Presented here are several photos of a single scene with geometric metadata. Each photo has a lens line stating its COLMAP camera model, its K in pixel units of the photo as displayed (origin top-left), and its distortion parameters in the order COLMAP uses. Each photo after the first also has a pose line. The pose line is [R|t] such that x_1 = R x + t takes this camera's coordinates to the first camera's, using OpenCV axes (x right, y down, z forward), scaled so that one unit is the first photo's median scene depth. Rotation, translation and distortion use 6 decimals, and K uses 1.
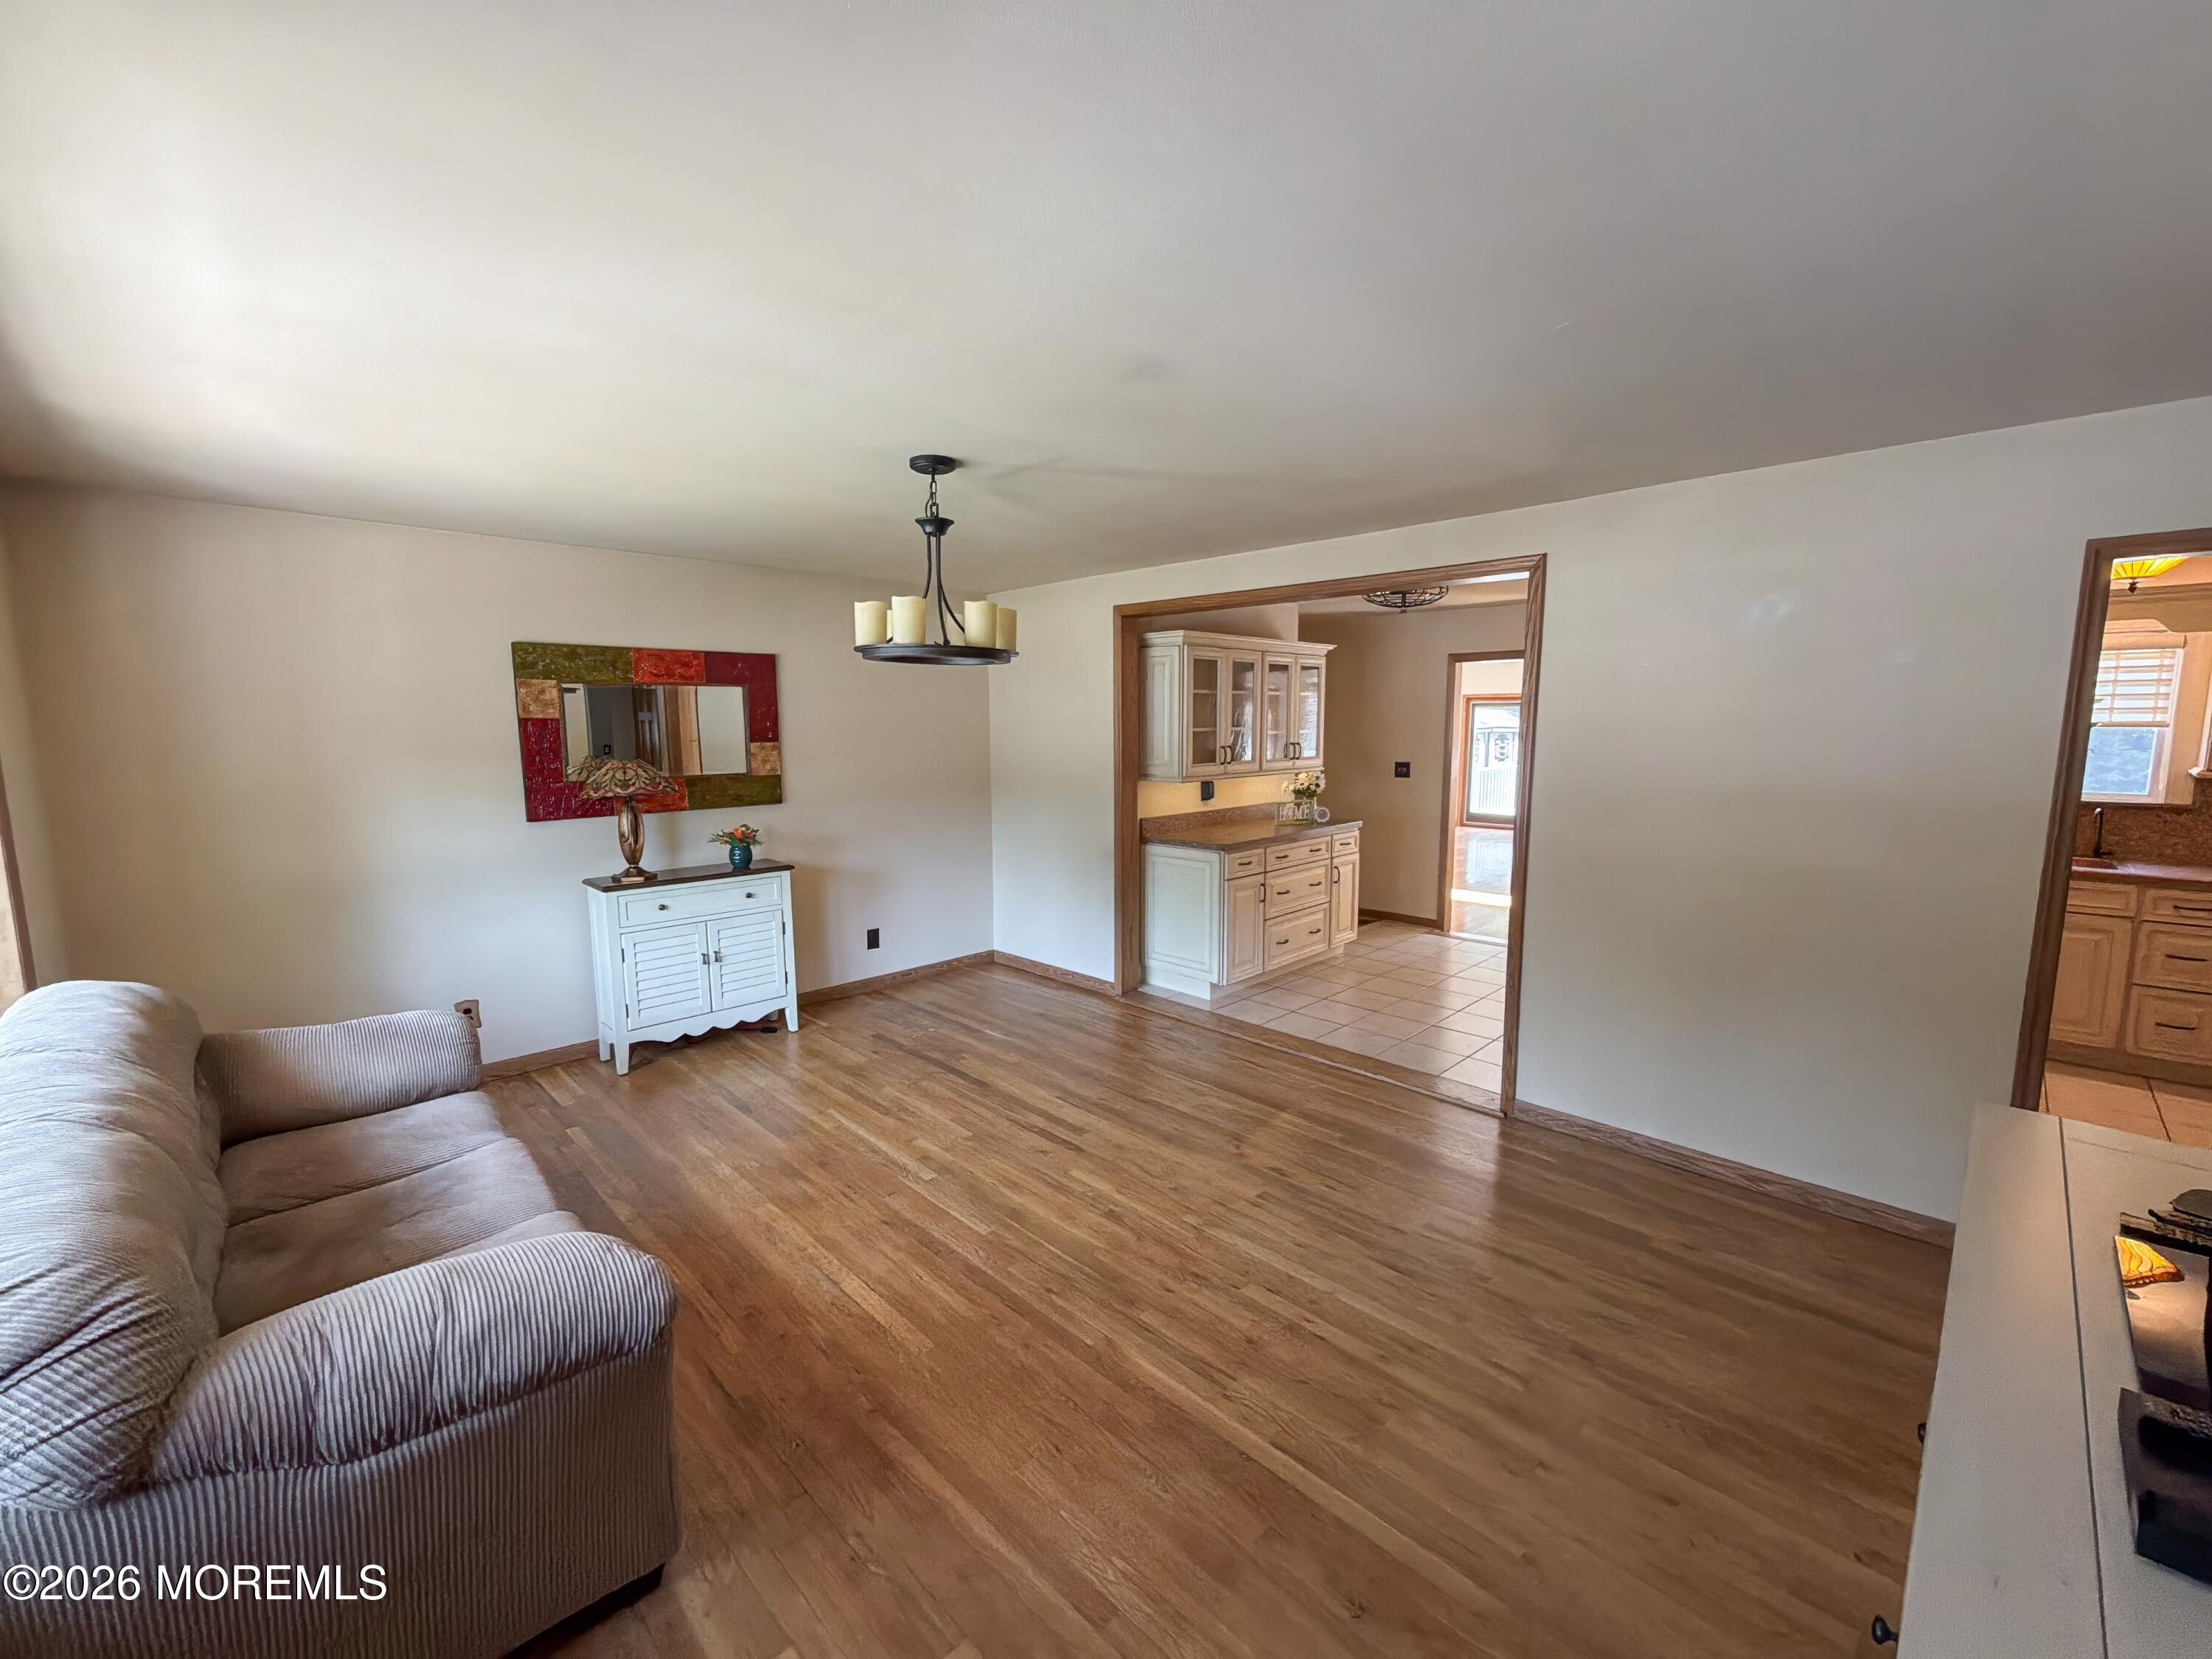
lens RADIAL K [[898.5, 0, 1109.7], [0, 898.5, 830.5], [0, 0, 1]] dist [0.000563, -0.000119]
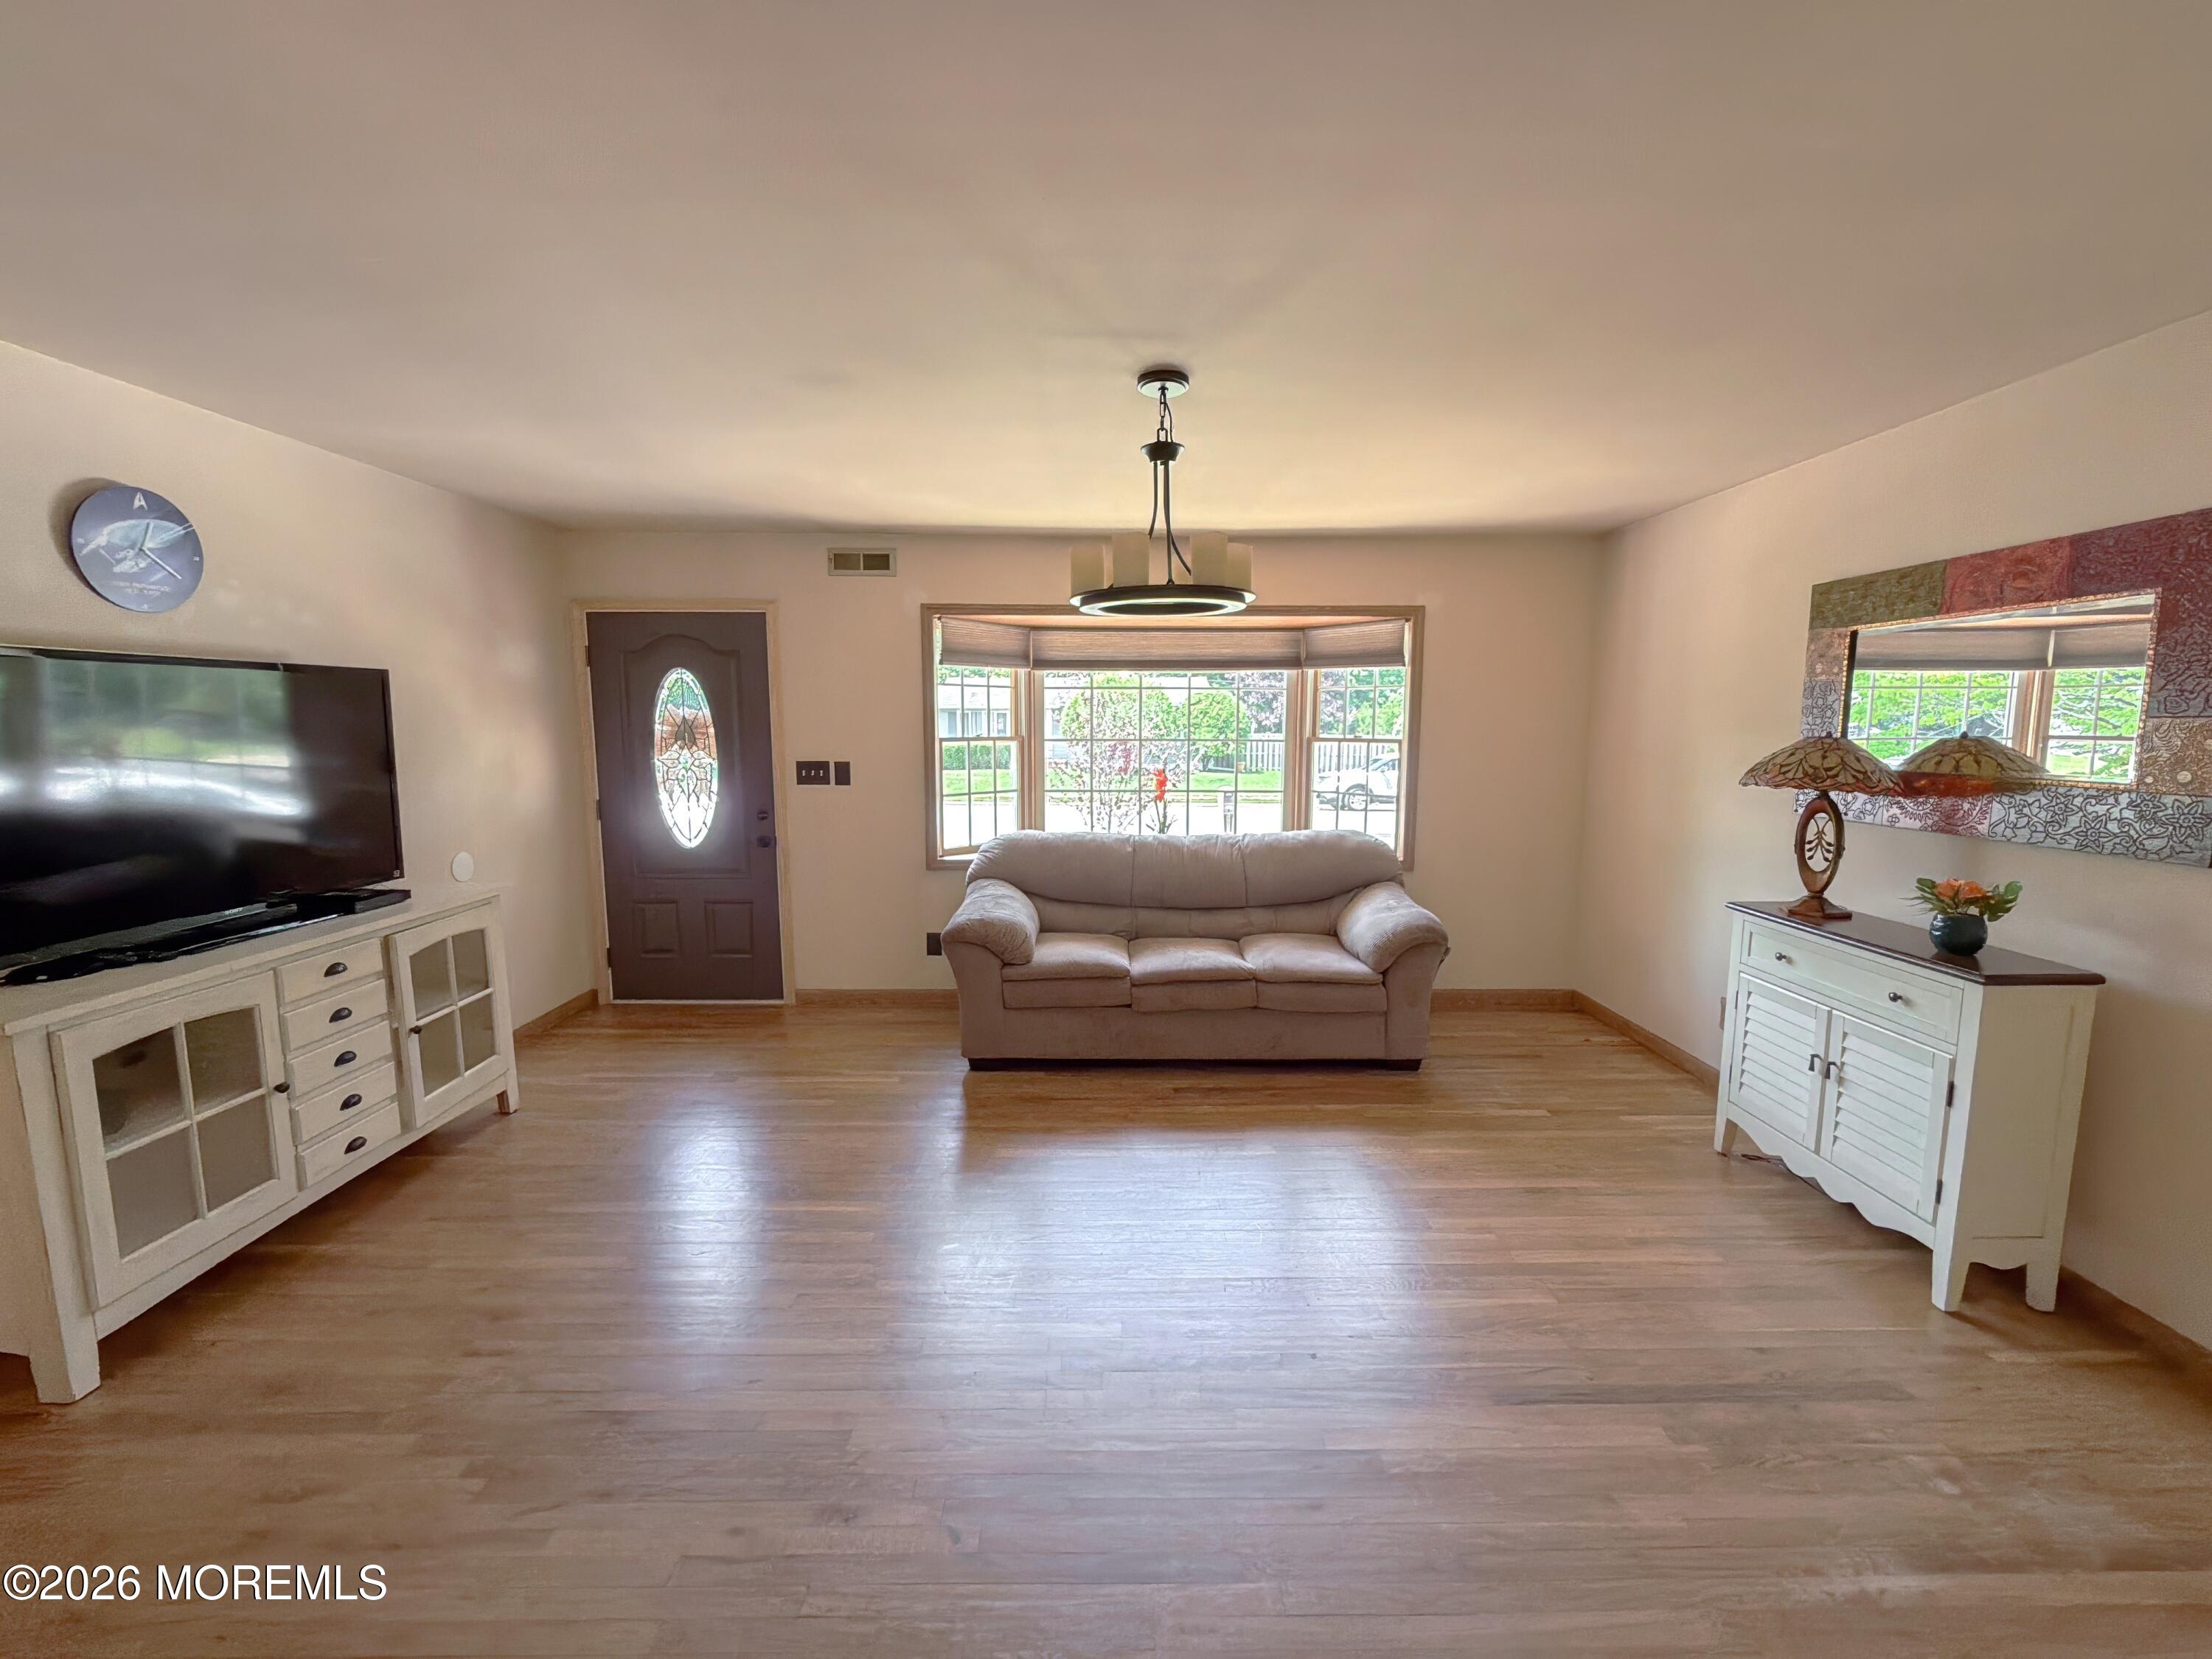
lens RADIAL K [[880.3, 0, 1106.0], [0, 880.3, 829.5], [0, 0, 1]] dist [-0.001111, -0.000393]
pose [[-0.709266, 0.087567, -0.699481, 0.403721], [-0.083718, 0.974770, 0.206918, -0.130826], [0.699952, 0.205319, -0.684040, 1.378061]]
